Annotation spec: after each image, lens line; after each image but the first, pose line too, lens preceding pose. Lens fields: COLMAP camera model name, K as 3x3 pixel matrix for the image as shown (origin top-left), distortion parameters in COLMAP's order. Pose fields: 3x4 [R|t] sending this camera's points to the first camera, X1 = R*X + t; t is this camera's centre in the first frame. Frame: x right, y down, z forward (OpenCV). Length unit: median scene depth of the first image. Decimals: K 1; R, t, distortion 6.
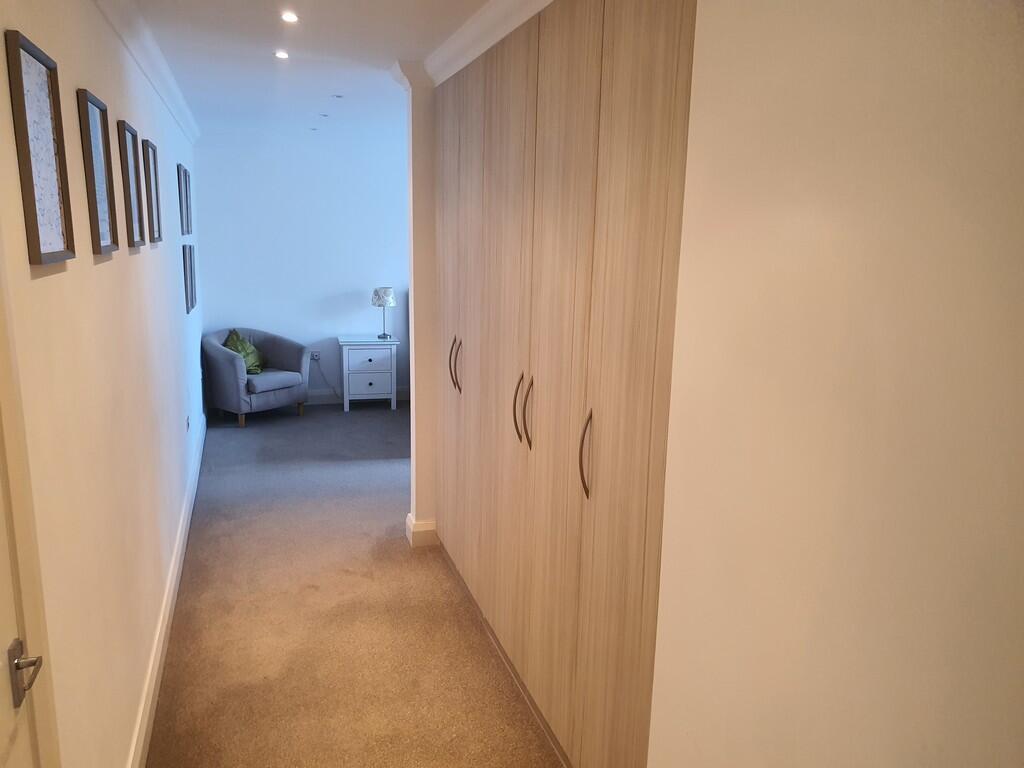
lens RADIAL K [[774.0, 0, 512.1], [0, 774.0, 384.7], [0, 0, 1]] dist [0.001747, 0.000170]
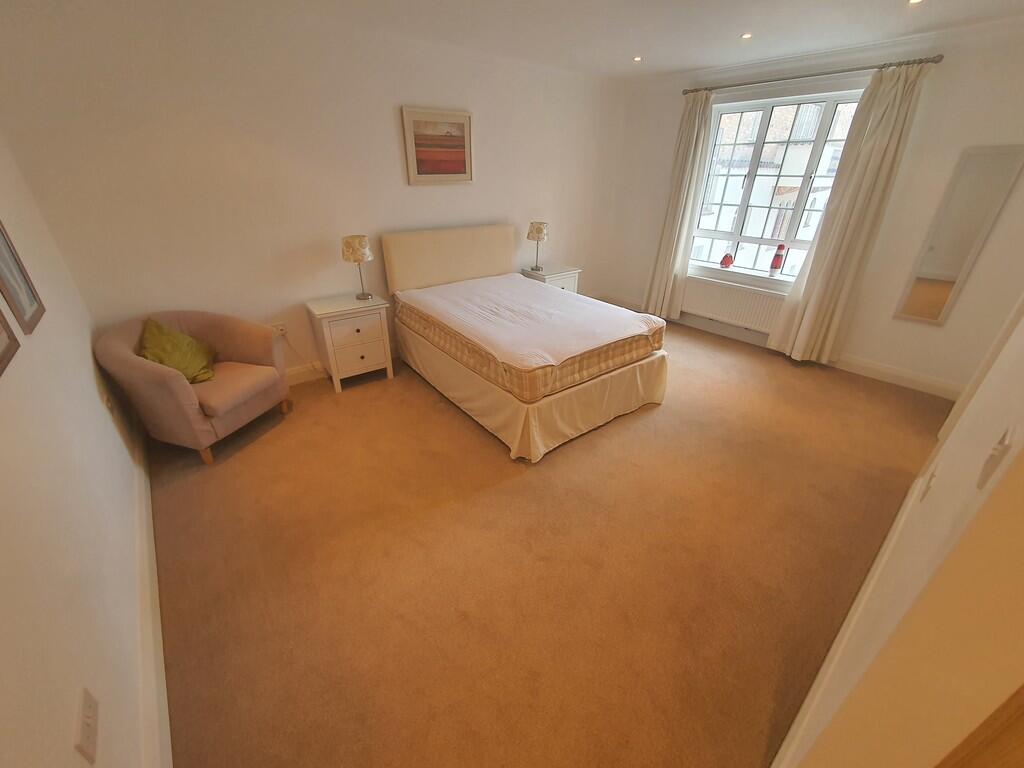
lens RADIAL K [[411.5, 0, 510.9], [0, 411.5, 386.0], [0, 0, 1]] dist [-0.000033, -0.000024]
pose [[0.936952, -0.167350, 0.306781, -0.175159], [0.071330, 0.950981, 0.300911, -0.096729], [-0.342100, -0.260057, 0.902961, 0.528030]]
